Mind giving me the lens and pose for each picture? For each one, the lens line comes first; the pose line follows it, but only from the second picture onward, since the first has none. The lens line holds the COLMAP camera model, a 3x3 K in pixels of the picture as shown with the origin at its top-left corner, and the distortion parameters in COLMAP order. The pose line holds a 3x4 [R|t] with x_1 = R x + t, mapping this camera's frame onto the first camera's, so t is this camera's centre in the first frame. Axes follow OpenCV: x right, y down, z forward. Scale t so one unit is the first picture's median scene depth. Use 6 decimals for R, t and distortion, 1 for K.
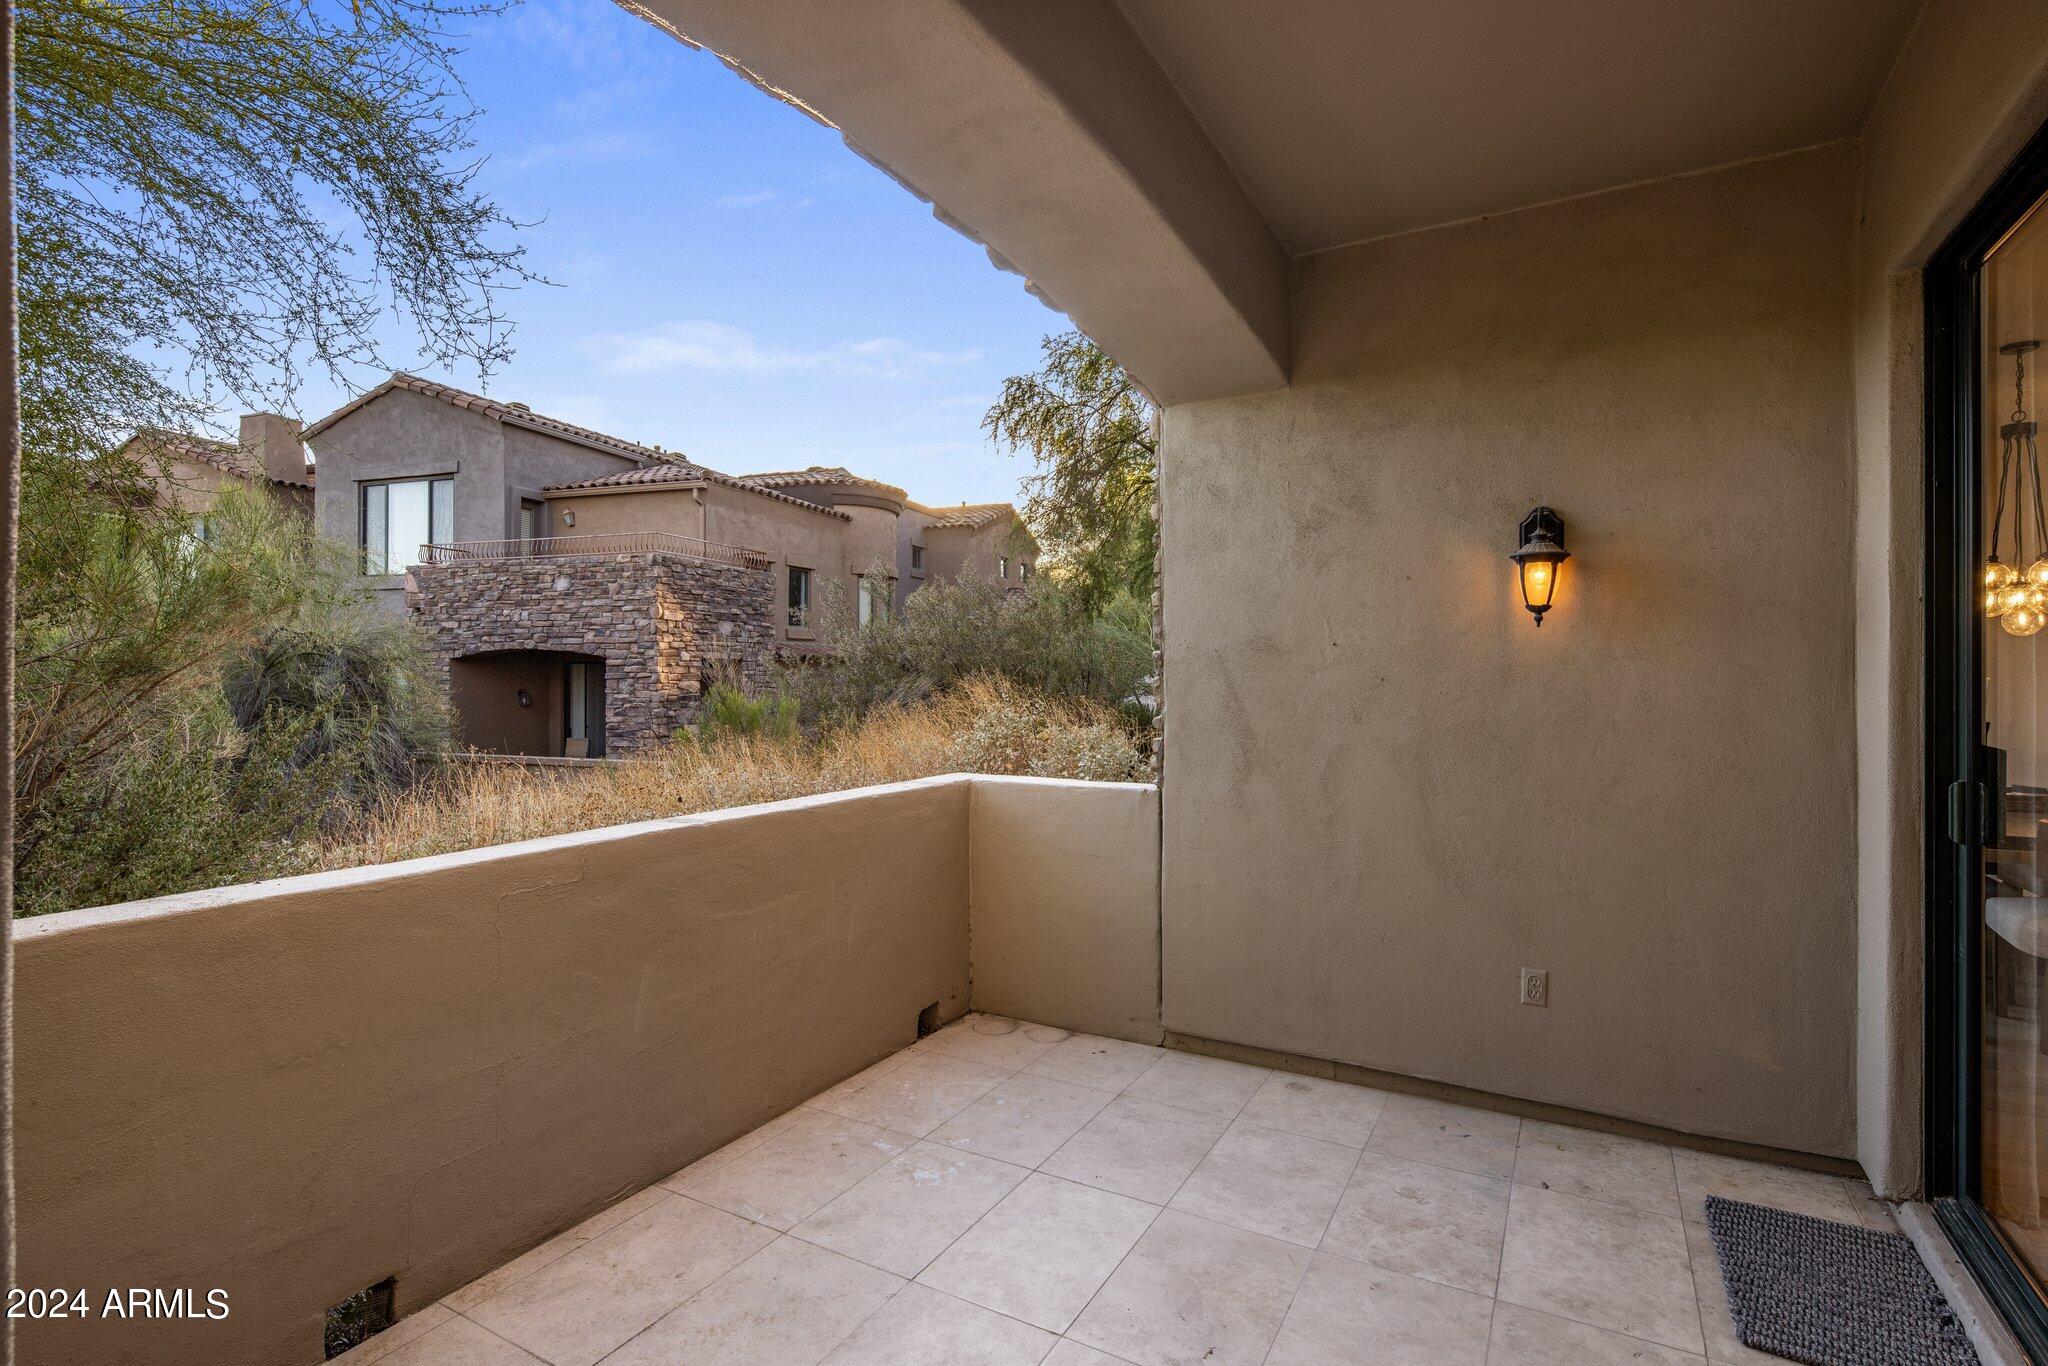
lens RADIAL K [[985.4, 0, 1024.0], [0, 985.4, 683.0], [0, 0, 1]] dist [0.000986, -0.002002]
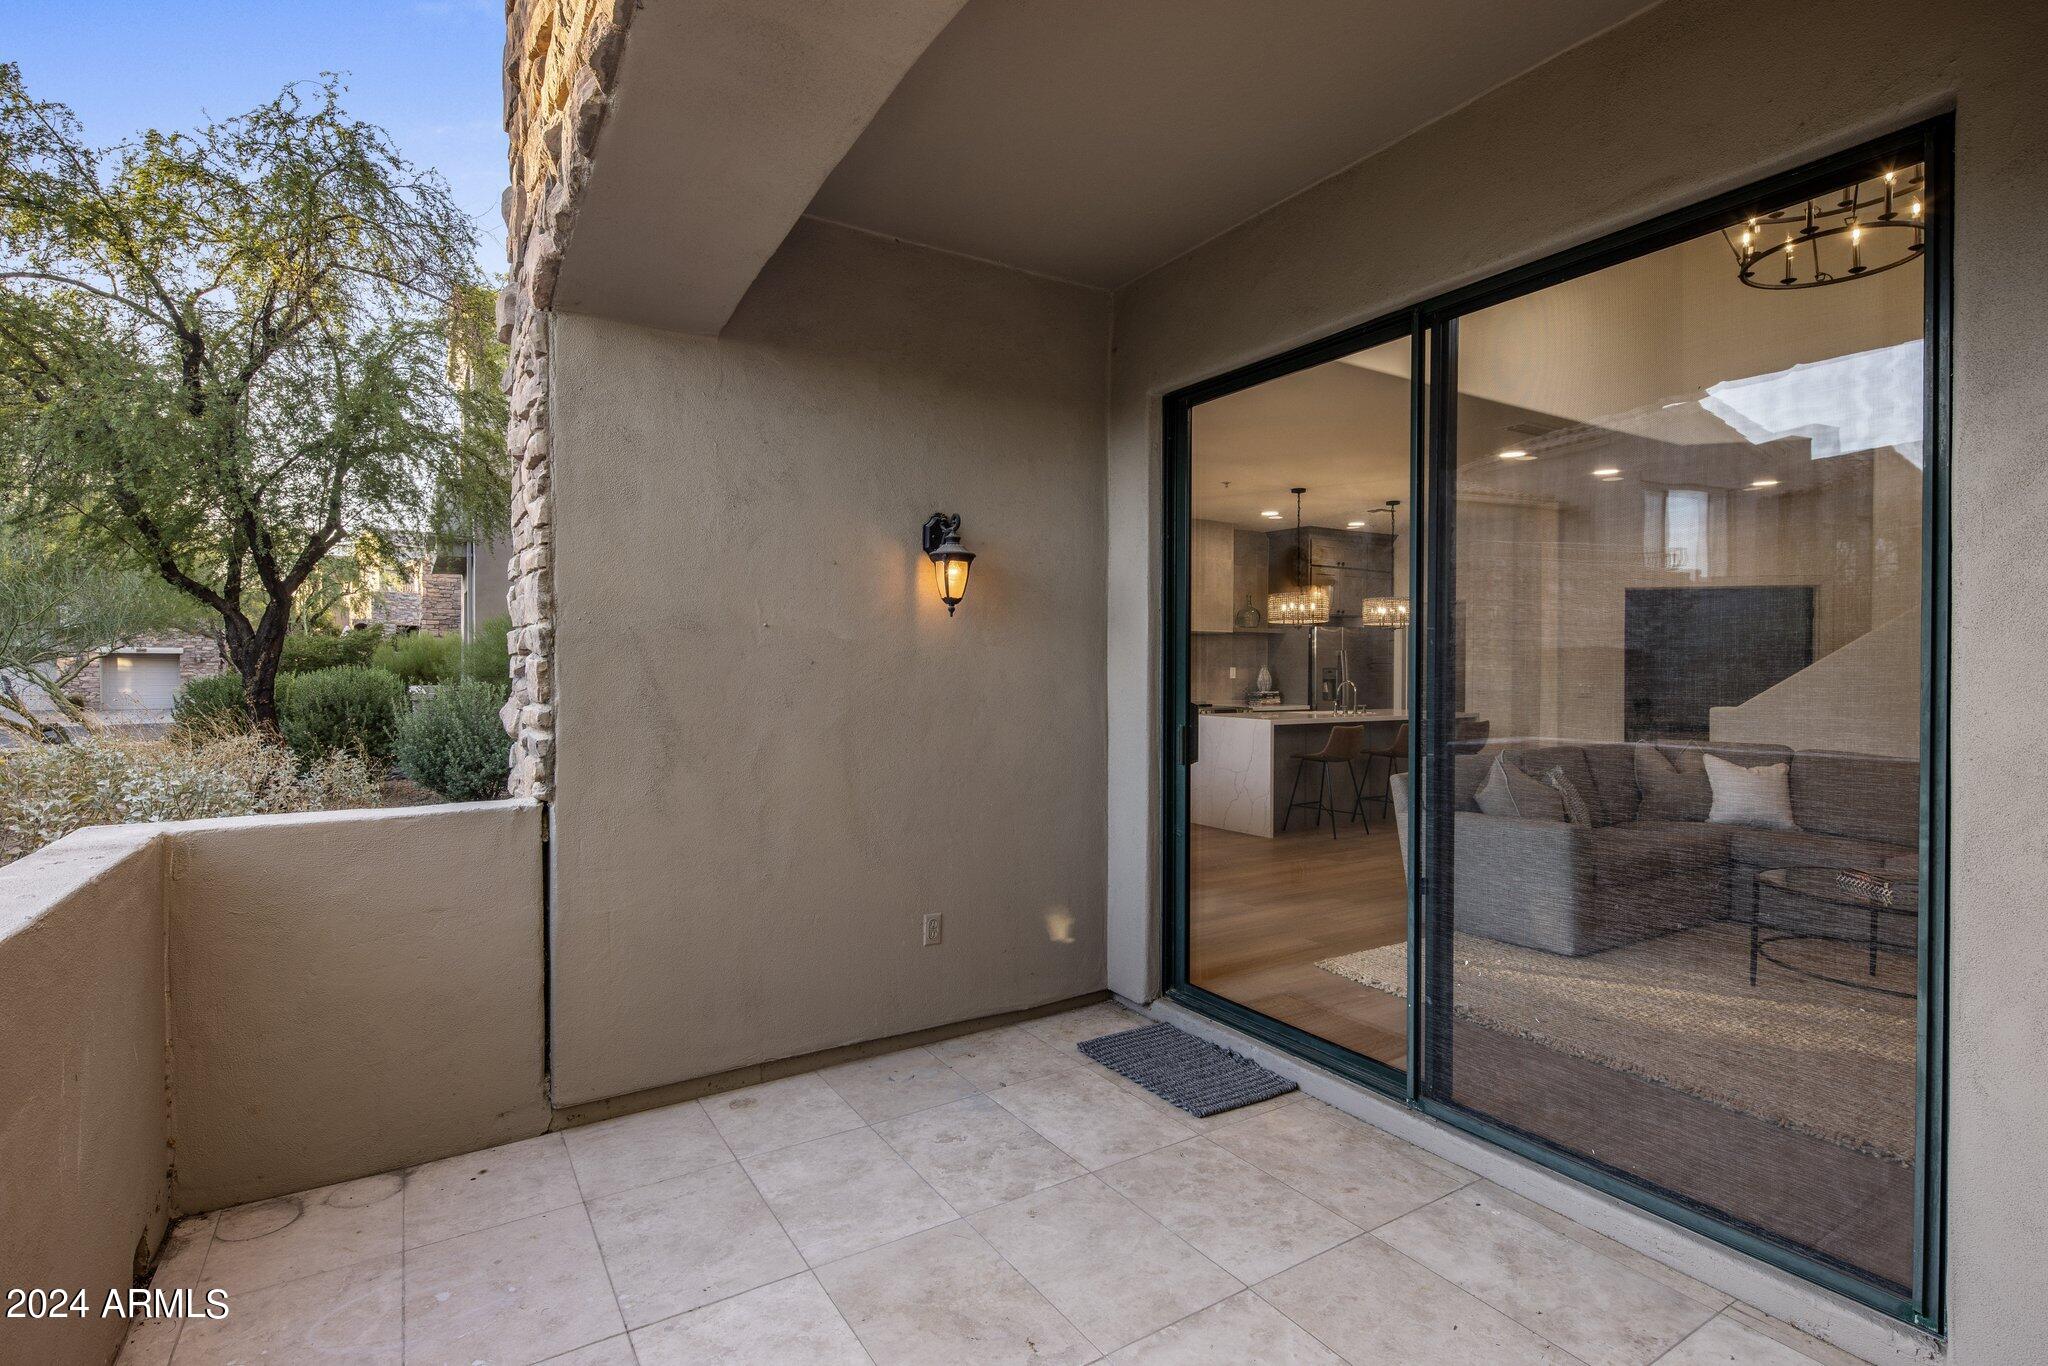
lens RADIAL K [[985.4, 0, 1024.0], [0, 985.4, 683.0], [0, 0, 1]] dist [0.000986, -0.002002]
pose [[0.470794, -0.014325, 0.882127, -0.449353], [0.007815, 0.999897, 0.012067, 0.007748], [-0.882209, 0.001213, 0.470857, 0.366818]]
